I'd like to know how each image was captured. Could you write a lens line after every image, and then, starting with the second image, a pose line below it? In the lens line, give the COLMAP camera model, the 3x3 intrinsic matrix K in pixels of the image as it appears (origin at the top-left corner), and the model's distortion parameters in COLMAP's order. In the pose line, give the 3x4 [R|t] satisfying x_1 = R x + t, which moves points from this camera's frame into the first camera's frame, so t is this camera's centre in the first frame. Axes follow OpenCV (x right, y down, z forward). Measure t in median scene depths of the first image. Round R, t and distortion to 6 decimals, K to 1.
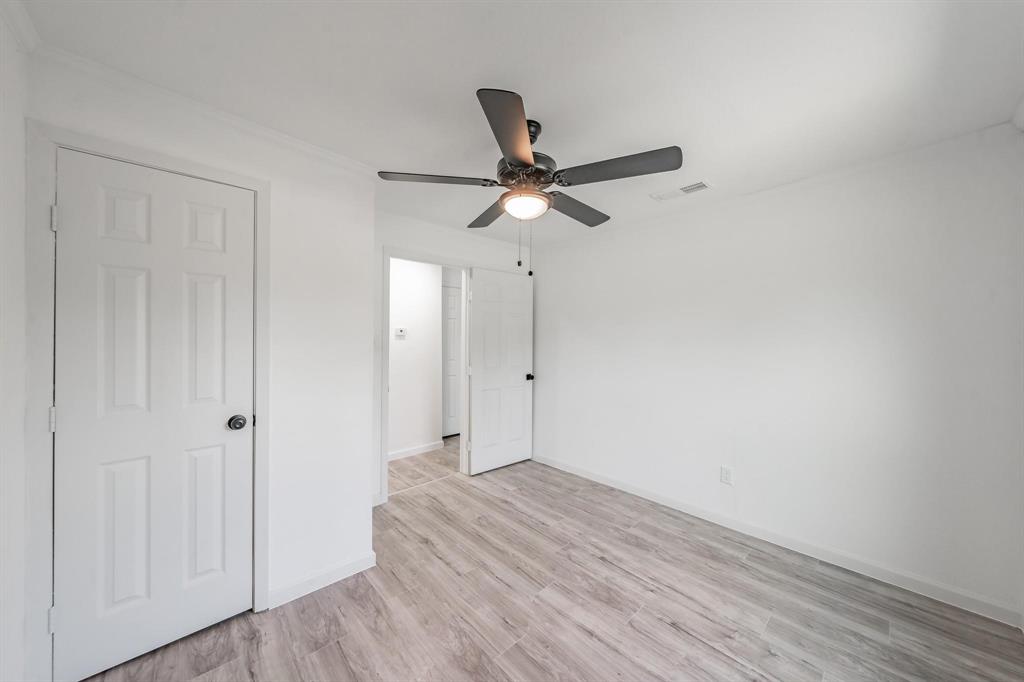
lens RADIAL K [[373.2, 0, 526.9], [0, 373.2, 333.4], [0, 0, 1]] dist [-0.000879, -0.000106]
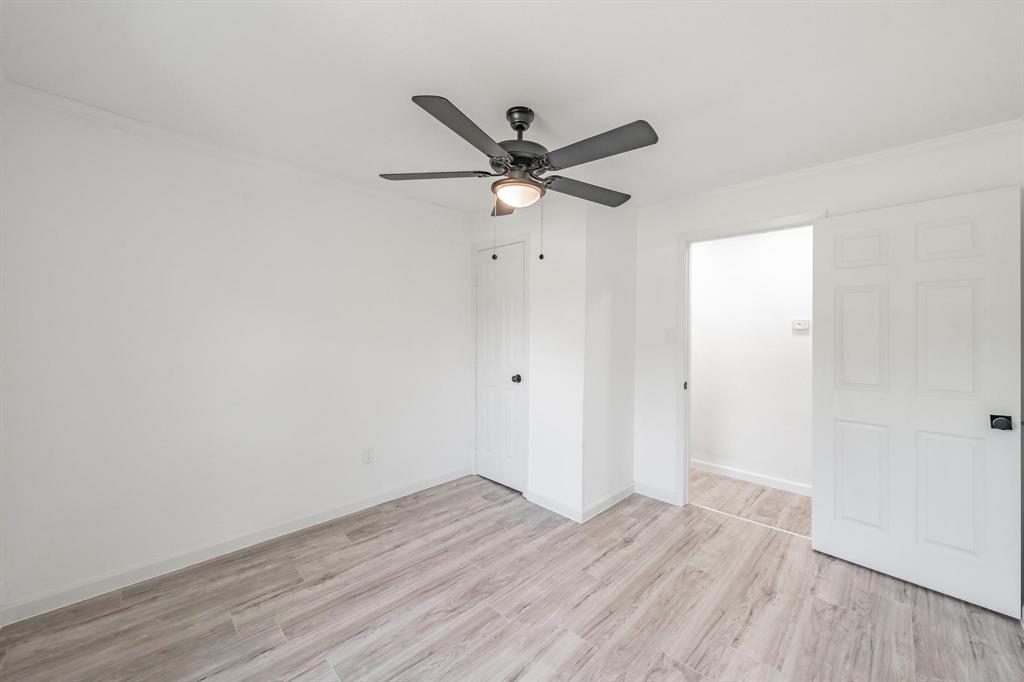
lens RADIAL K [[373.2, 0, 526.9], [0, 373.2, 333.4], [0, 0, 1]] dist [-0.000879, -0.000106]
pose [[0.044360, 0.003634, -0.999009, 0.715784], [-0.002414, 0.999991, 0.003530, -0.002965], [0.999013, 0.002255, 0.044368, 0.685228]]
